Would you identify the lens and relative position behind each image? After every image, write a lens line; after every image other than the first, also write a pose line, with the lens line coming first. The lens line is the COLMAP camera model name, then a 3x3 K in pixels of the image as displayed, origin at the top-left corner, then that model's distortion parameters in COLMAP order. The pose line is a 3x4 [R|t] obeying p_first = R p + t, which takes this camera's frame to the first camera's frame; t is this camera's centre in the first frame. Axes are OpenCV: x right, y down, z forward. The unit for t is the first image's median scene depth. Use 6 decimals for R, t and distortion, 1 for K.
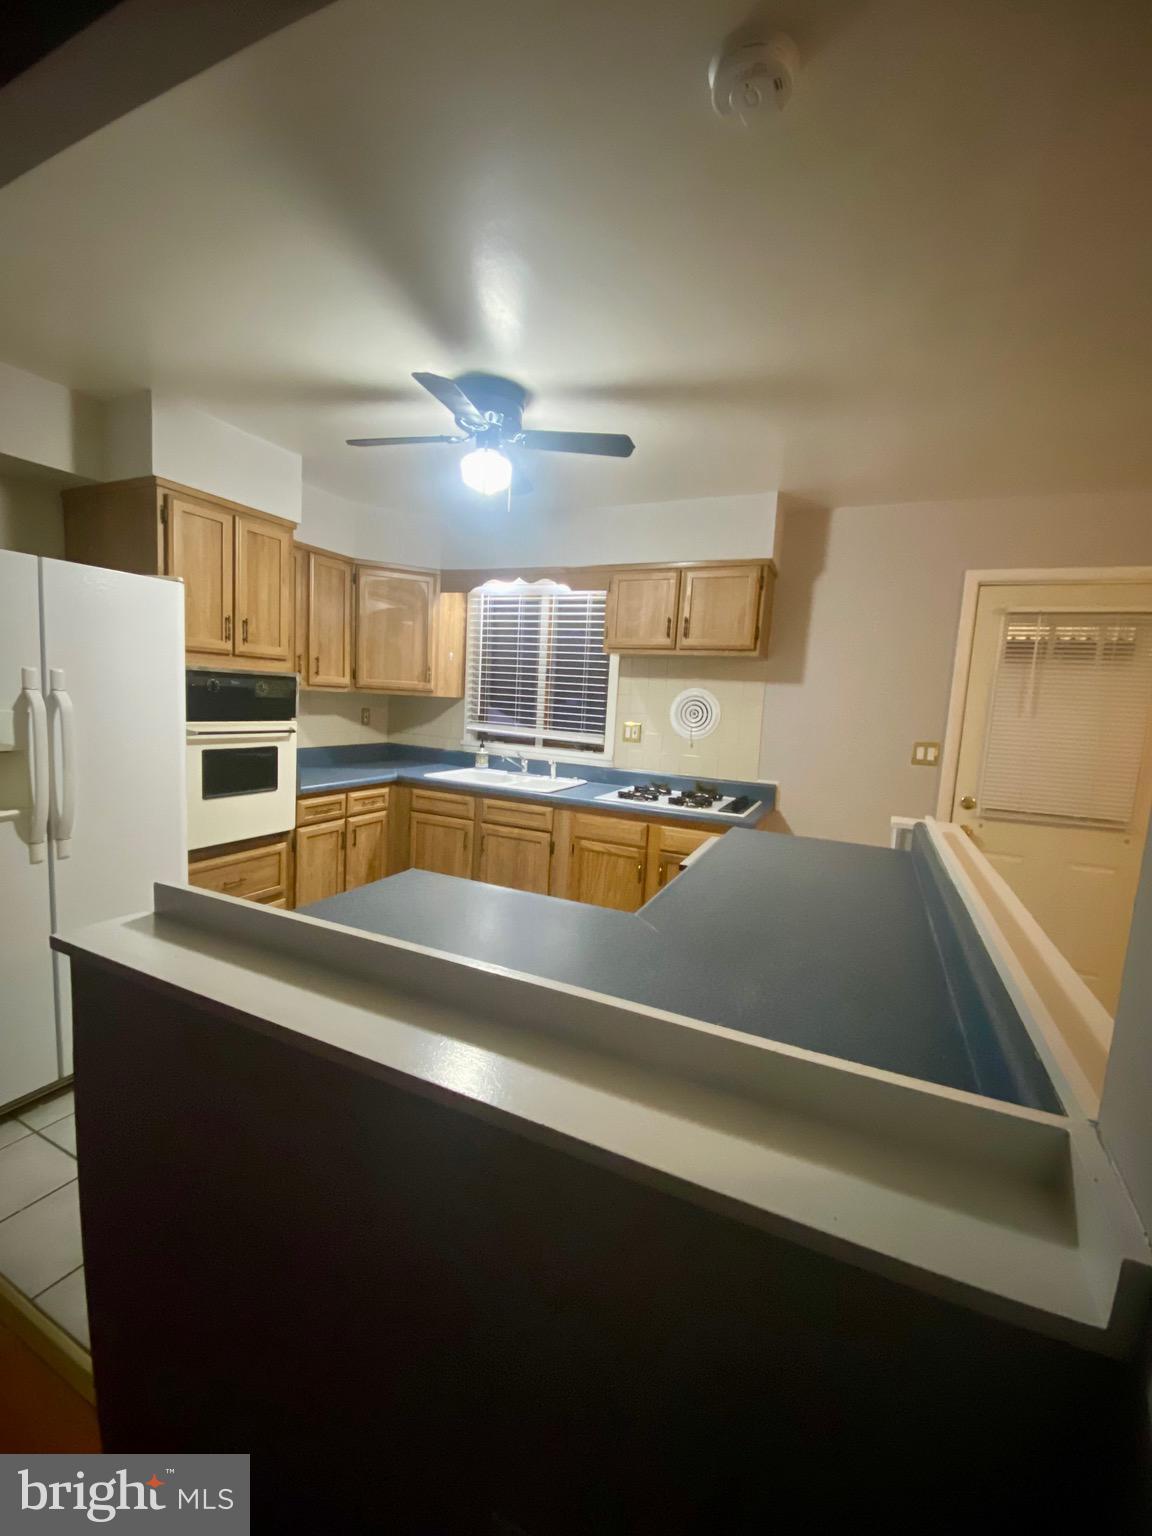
lens RADIAL K [[615.1, 0, 574.4], [0, 615.1, 765.9], [0, 0, 1]] dist [-0.003176, -0.001808]
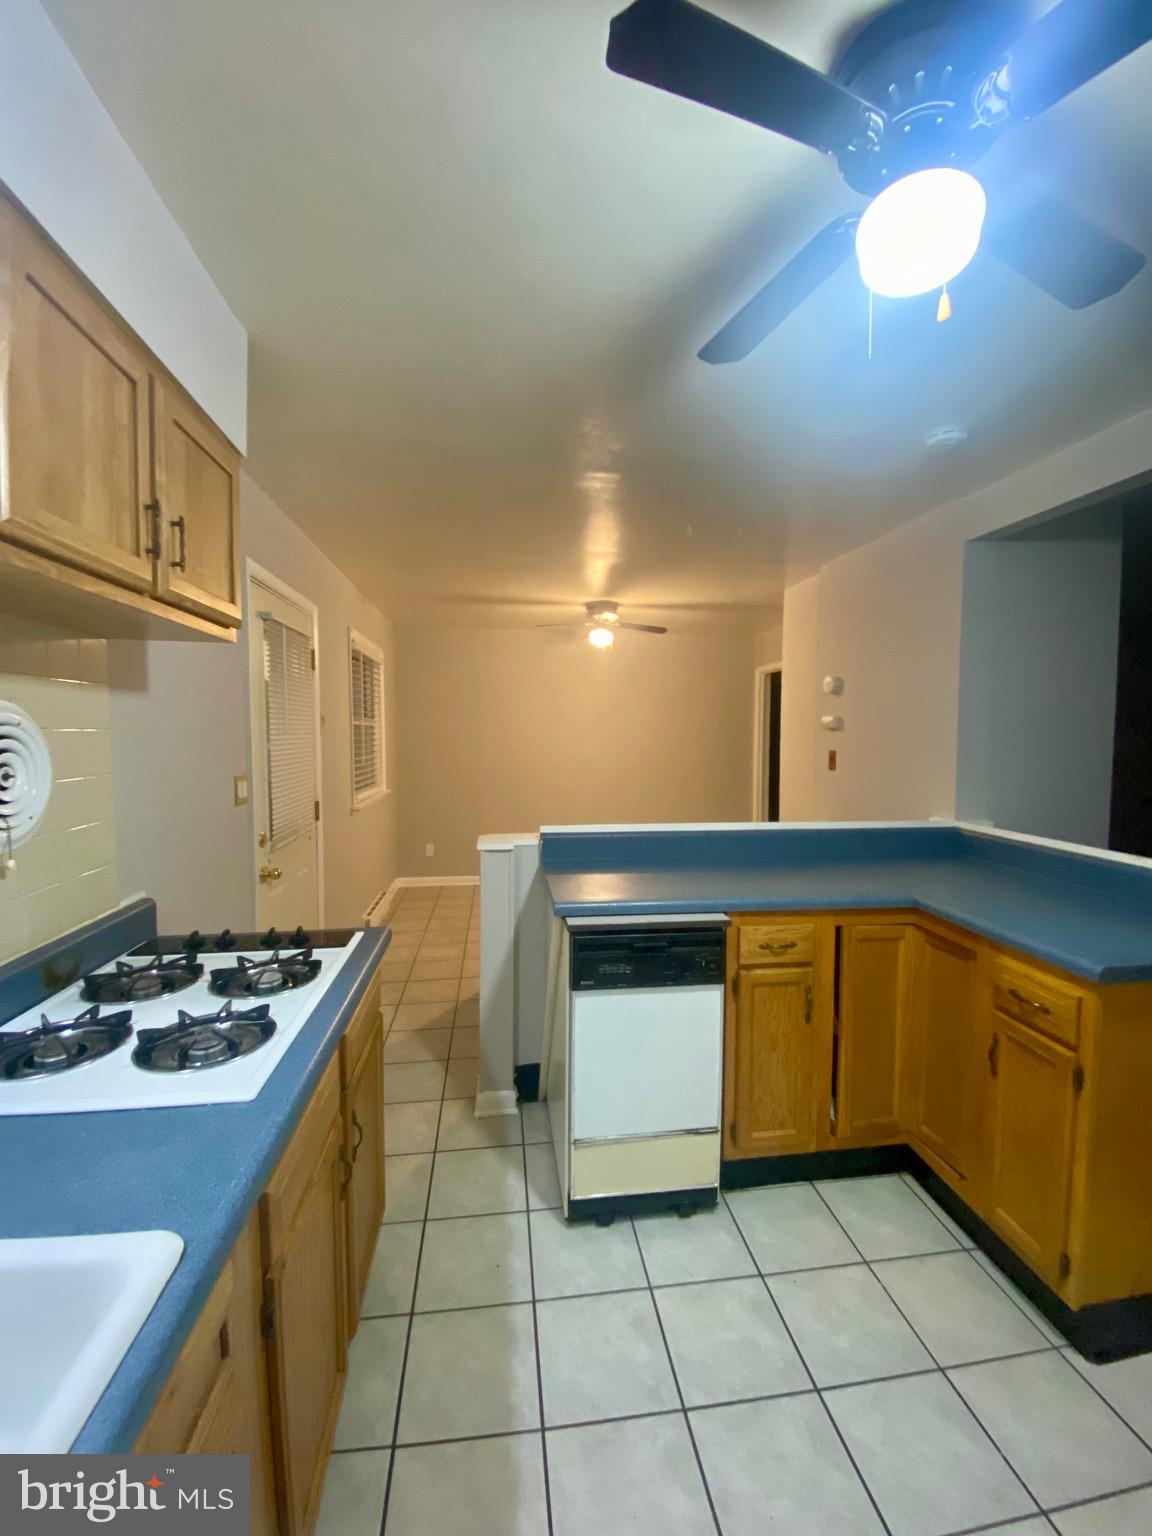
lens RADIAL K [[615.1, 0, 580.5], [0, 615.1, 763.8], [0, 0, 1]] dist [-0.003176, -0.001808]
pose [[-0.542023, -0.096676, 0.834784, -0.274514], [0.057942, 0.986698, 0.151891, -0.135329], [-0.838364, 0.130697, -0.529211, 0.996907]]
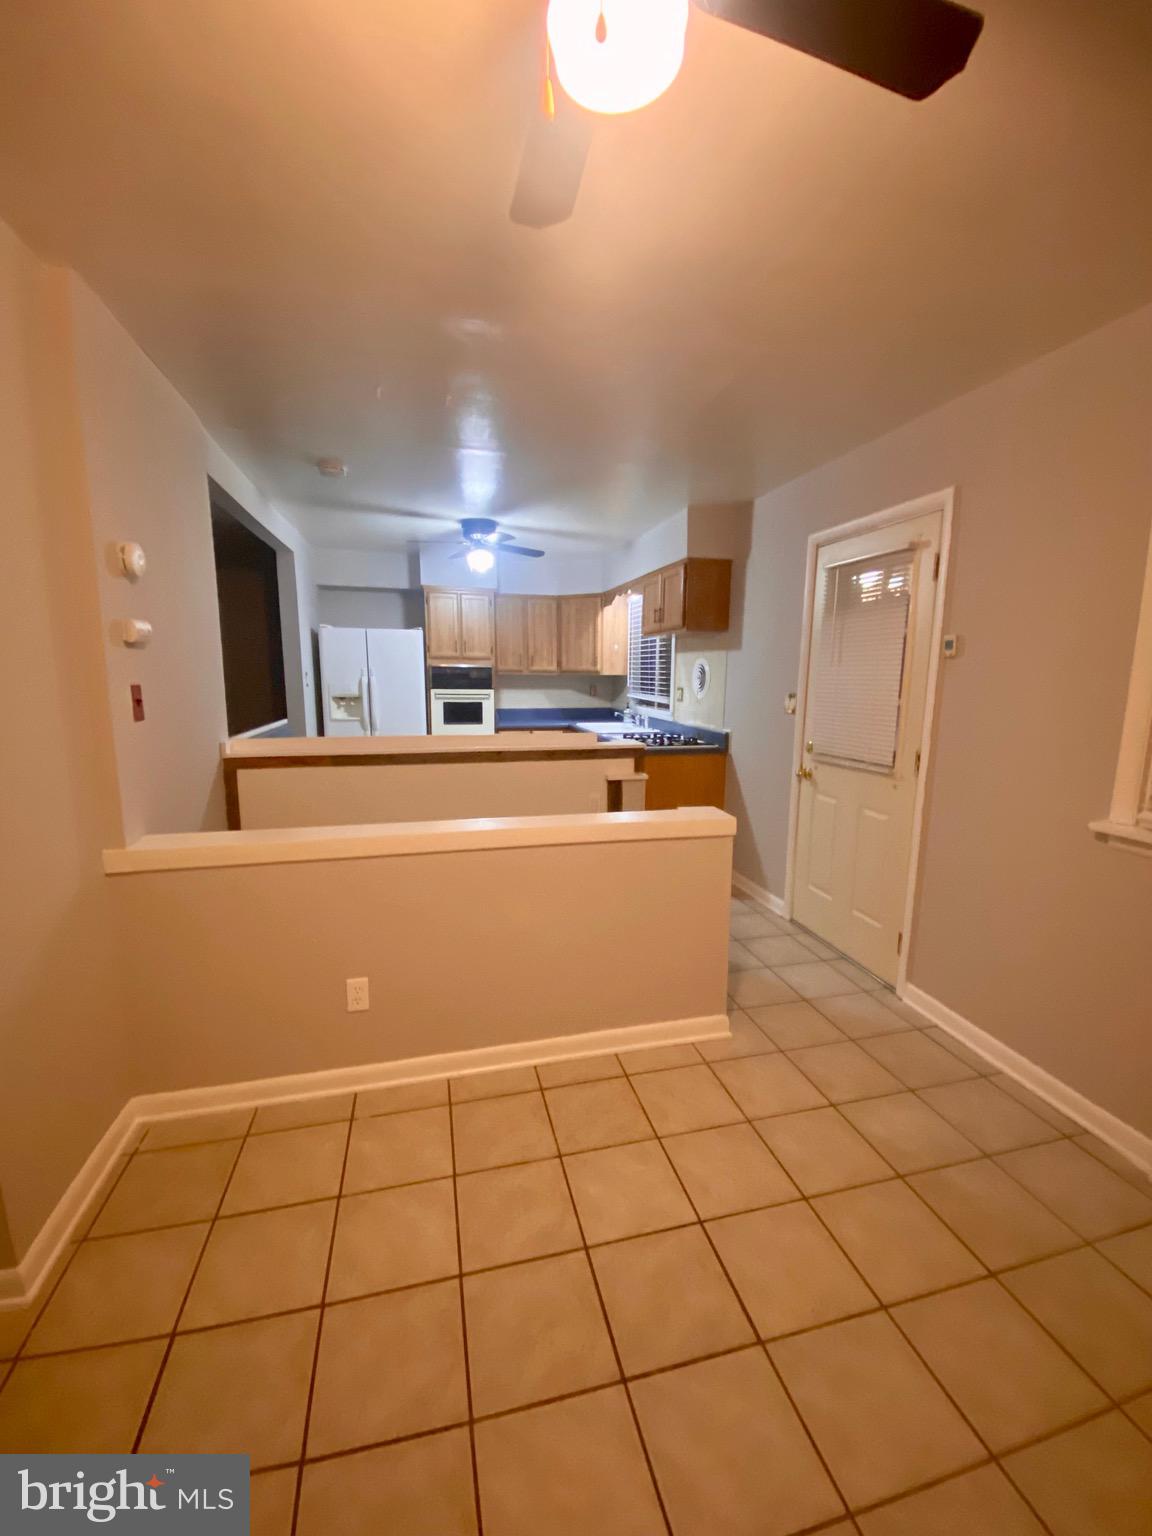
lens RADIAL K [[615.1, 0, 578.3], [0, 615.1, 777.4], [0, 0, 1]] dist [-0.003176, -0.001808]
pose [[0.620804, 0.082544, -0.779608, 1.165988], [-0.057728, 0.996555, 0.059546, 0.067473], [0.781838, 0.008039, 0.623430, -0.011053]]
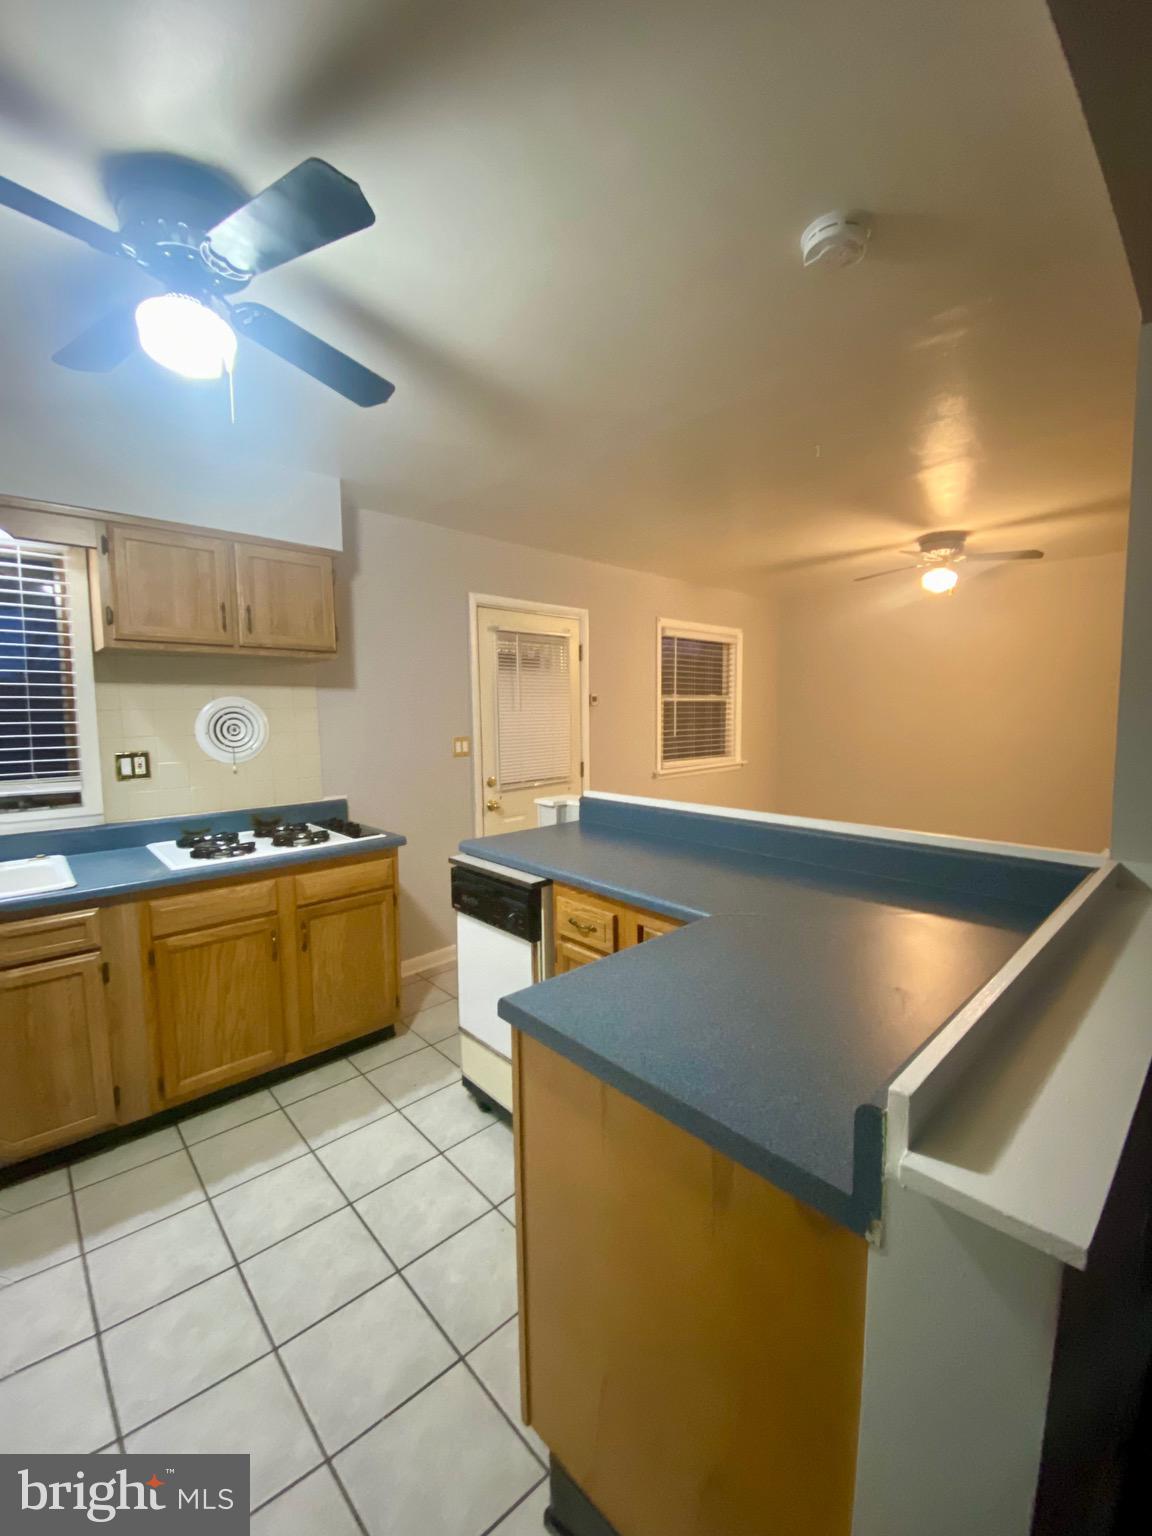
lens RADIAL K [[615.1, 0, 591.4], [0, 615.1, 762.4], [0, 0, 1]] dist [-0.003176, -0.001808]
pose [[0.353359, -0.133675, 0.925888, -0.399968], [0.131079, 0.987049, 0.092480, -0.062791], [-0.926259, 0.088685, 0.366305, 0.332860]]
